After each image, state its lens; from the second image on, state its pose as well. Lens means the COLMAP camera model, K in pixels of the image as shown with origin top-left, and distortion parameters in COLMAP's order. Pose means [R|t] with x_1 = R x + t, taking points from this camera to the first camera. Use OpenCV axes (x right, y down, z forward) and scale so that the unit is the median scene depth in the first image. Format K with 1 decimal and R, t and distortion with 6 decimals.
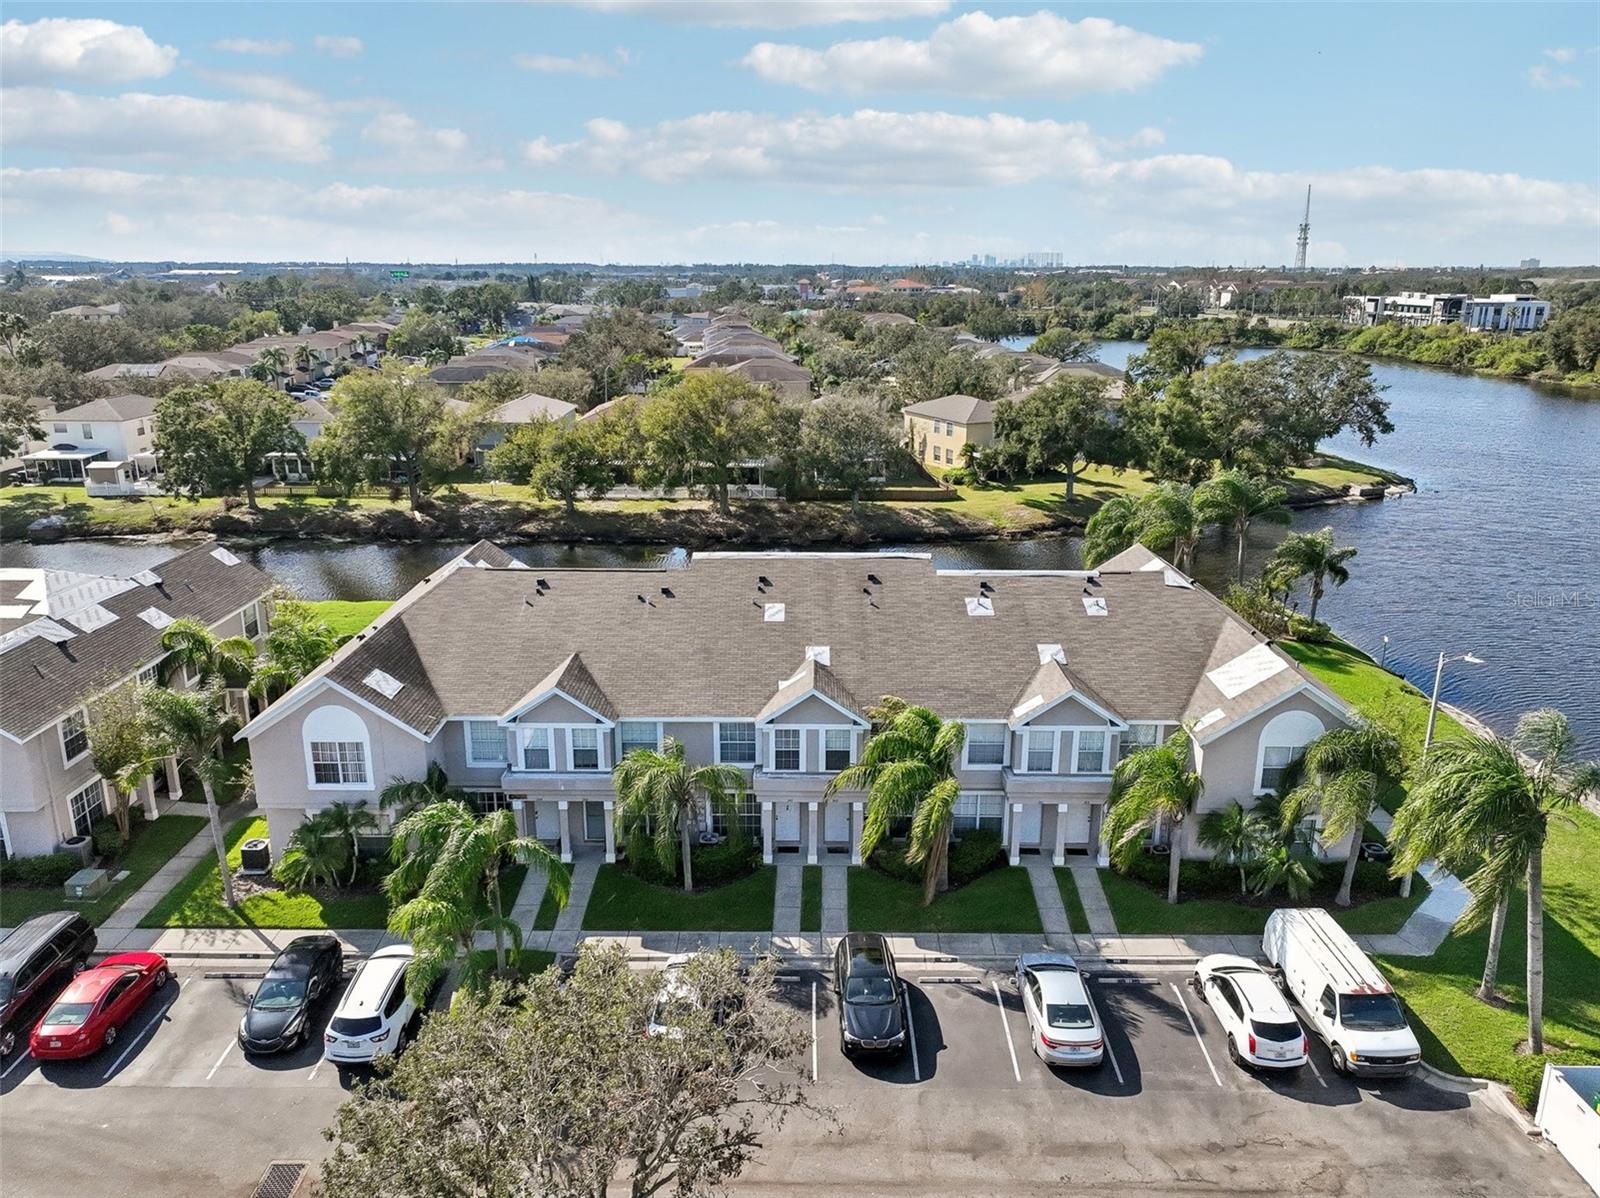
lens RADIAL K [[1148.1, 0, 800.0], [0, 1148.1, 594.1], [0, 0, 1]] dist [0.005481, 0.001571]
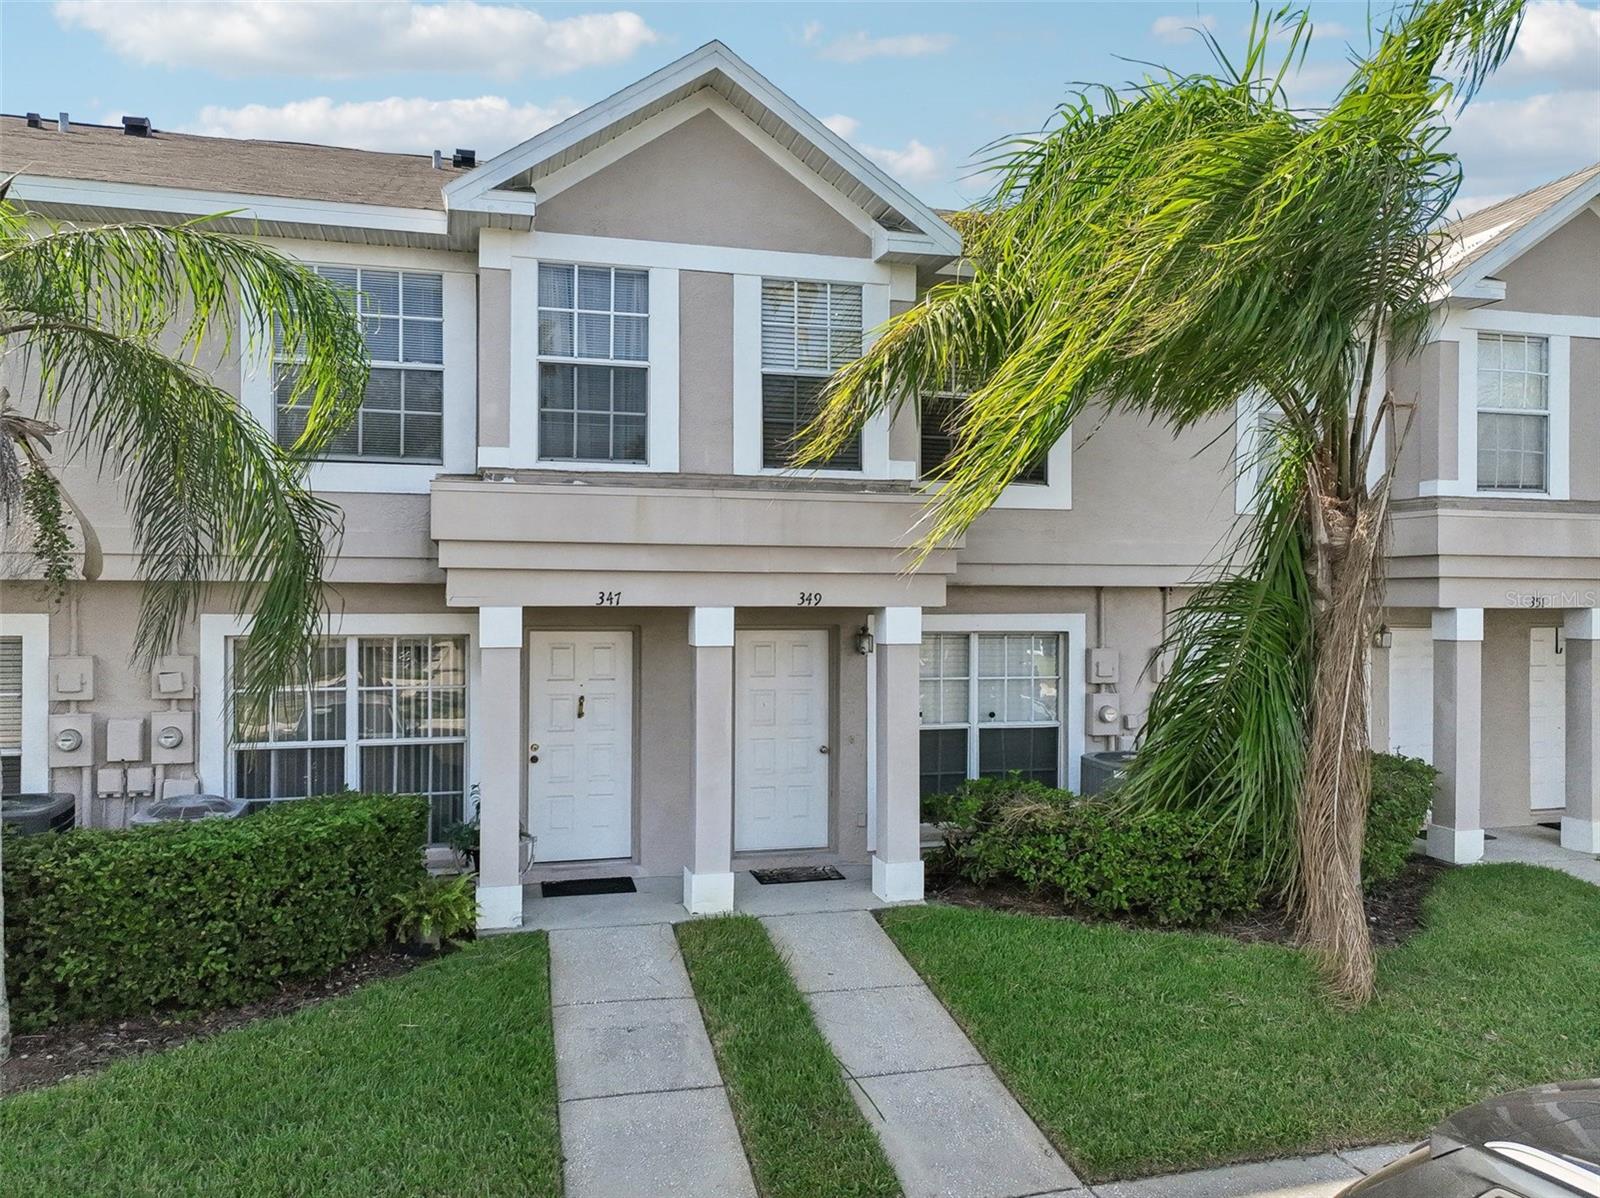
lens RADIAL K [[1147.3, 0, 799.5], [0, 1147.3, 600.4], [0, 0, 1]] dist [0.005411, 0.002855]
pose [[0.964160, -0.000208, 0.265320, -0.031274], [0.071641, 0.963060, -0.259584, 0.237621], [-0.255465, 0.269288, 0.928559, 0.786266]]
